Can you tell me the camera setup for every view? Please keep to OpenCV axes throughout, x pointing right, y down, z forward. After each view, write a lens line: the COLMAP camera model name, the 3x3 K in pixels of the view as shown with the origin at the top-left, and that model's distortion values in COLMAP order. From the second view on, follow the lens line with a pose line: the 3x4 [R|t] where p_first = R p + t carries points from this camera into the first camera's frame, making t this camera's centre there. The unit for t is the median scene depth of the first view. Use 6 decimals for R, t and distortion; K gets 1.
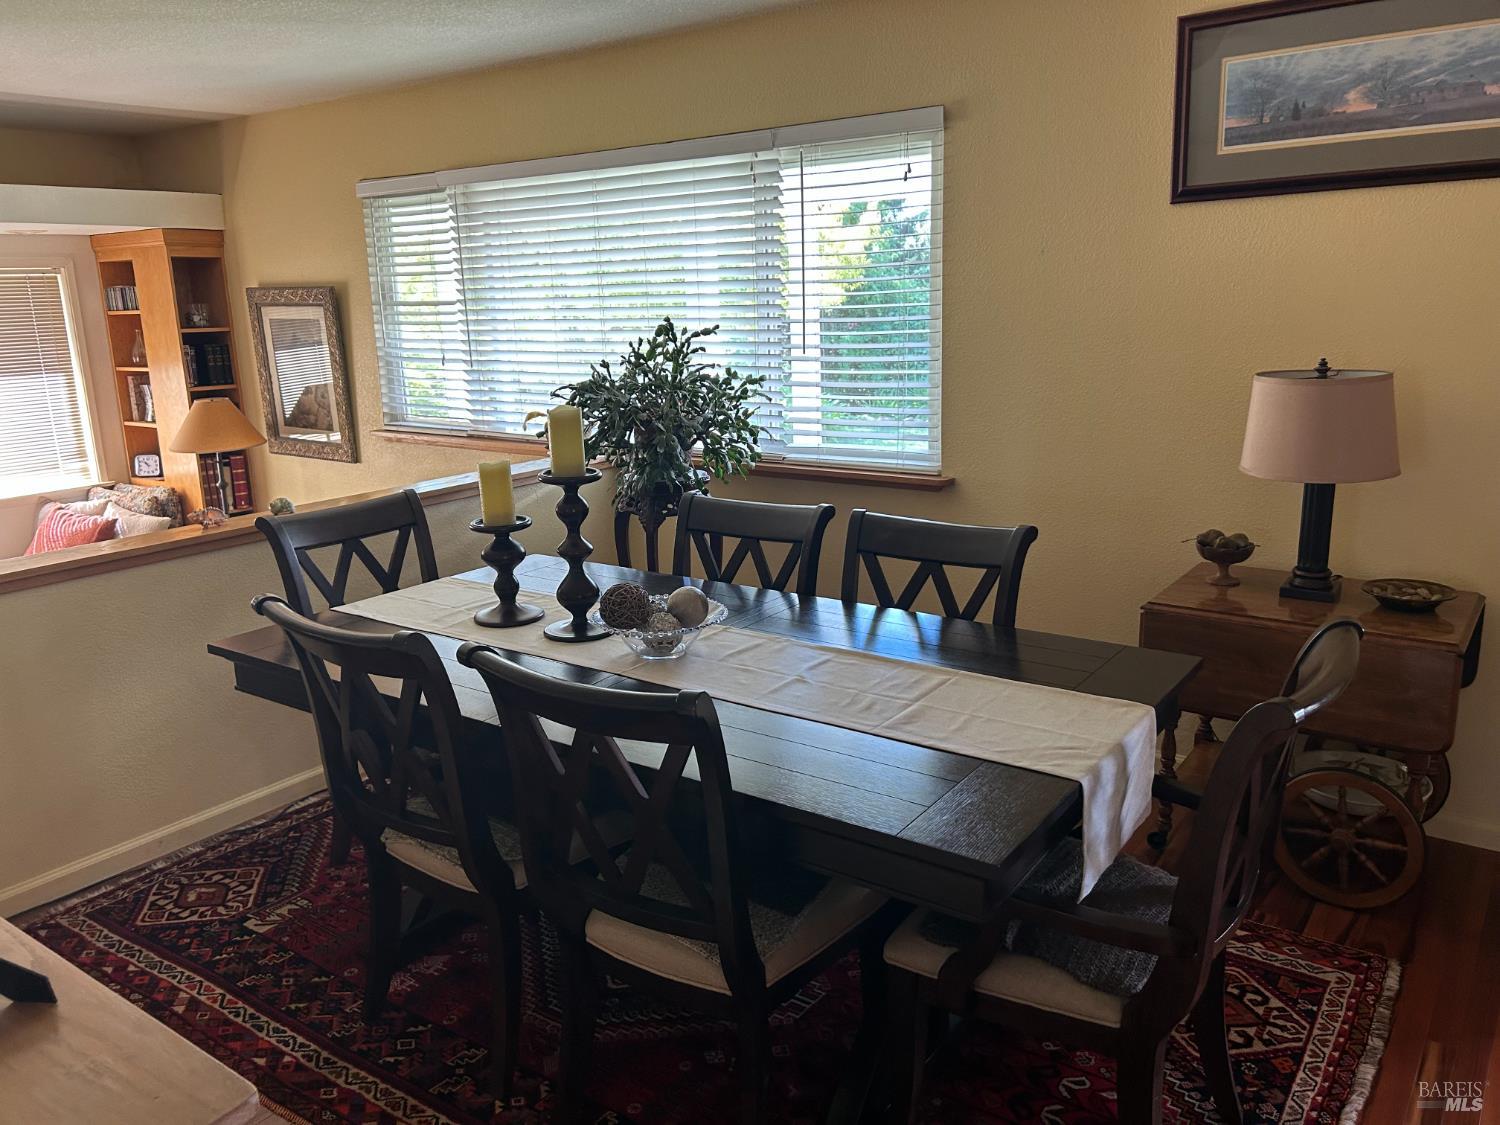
lens RADIAL K [[1142.0, 0, 750.0], [0, 1142.0, 562.5], [0, 0, 1]] dist [0.011583, -0.003253]
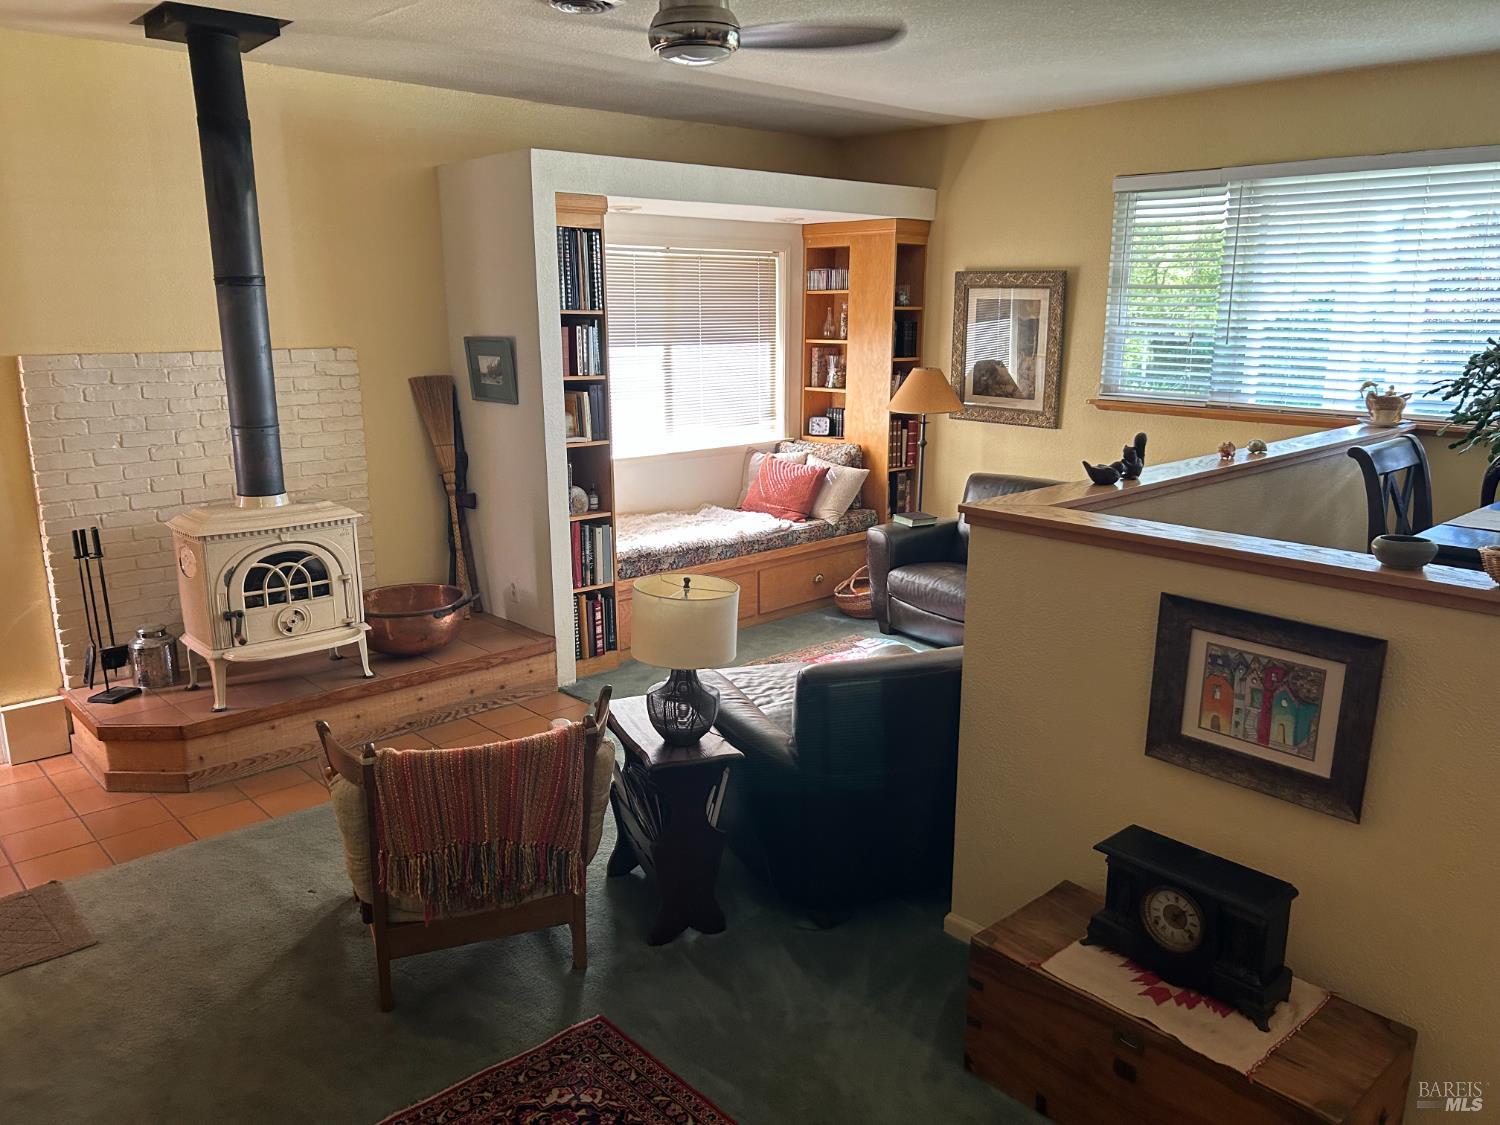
lens RADIAL K [[1142.0, 0, 750.0], [0, 1142.0, 562.5], [0, 0, 1]] dist [0.011583, -0.003253]
pose [[0.980416, 0.067228, -0.185107, -0.414023], [-0.068436, 0.997655, -0.000140, 0.063383], [0.184663, 0.012806, 0.982718, -0.153219]]
